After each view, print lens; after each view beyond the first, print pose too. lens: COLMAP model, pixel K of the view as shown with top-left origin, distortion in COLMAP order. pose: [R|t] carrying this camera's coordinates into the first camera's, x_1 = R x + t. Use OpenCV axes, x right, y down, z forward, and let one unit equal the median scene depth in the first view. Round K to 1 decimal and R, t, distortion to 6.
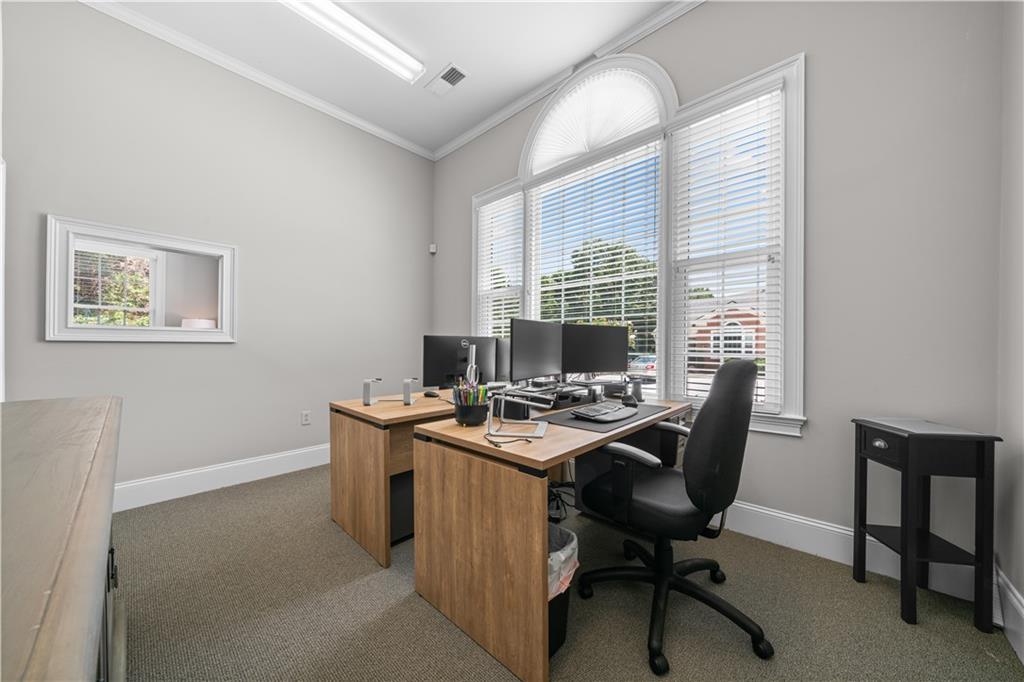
lens RADIAL K [[354.5, 0, 510.9], [0, 354.5, 347.2], [0, 0, 1]] dist [-0.008838, 0.000289]
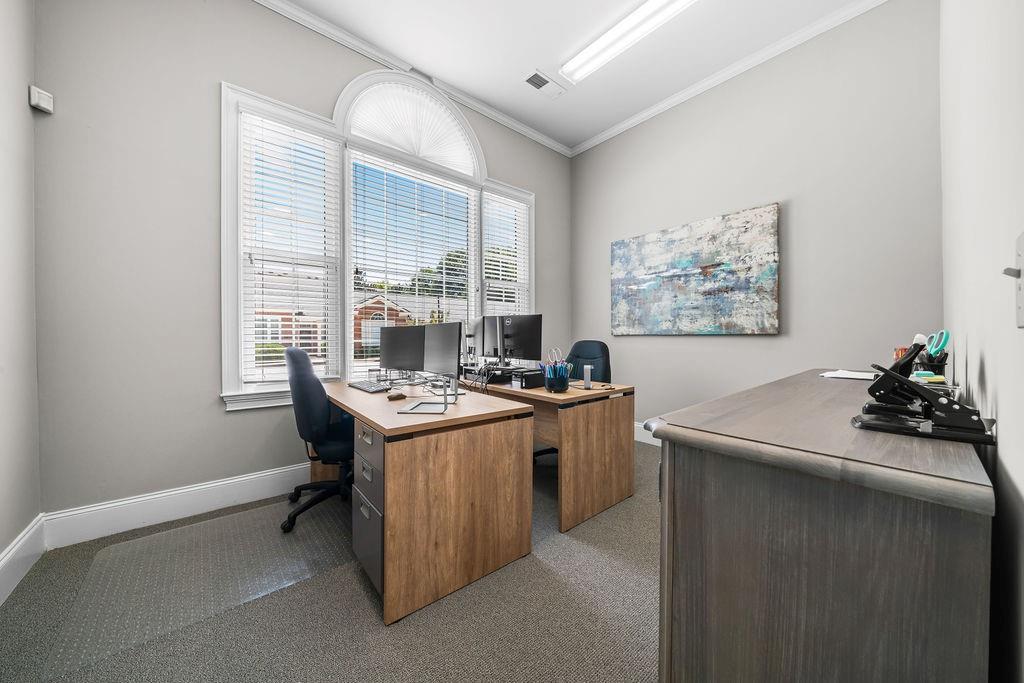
lens RADIAL K [[354.5, 0, 512.0], [0, 354.5, 336.9], [0, 0, 1]] dist [-0.008838, 0.000289]
pose [[0.115872, -0.005520, 0.993249, -1.005011], [-0.003704, 0.999975, 0.005990, 0.002091], [-0.993257, -0.004373, 0.115849, 0.691258]]
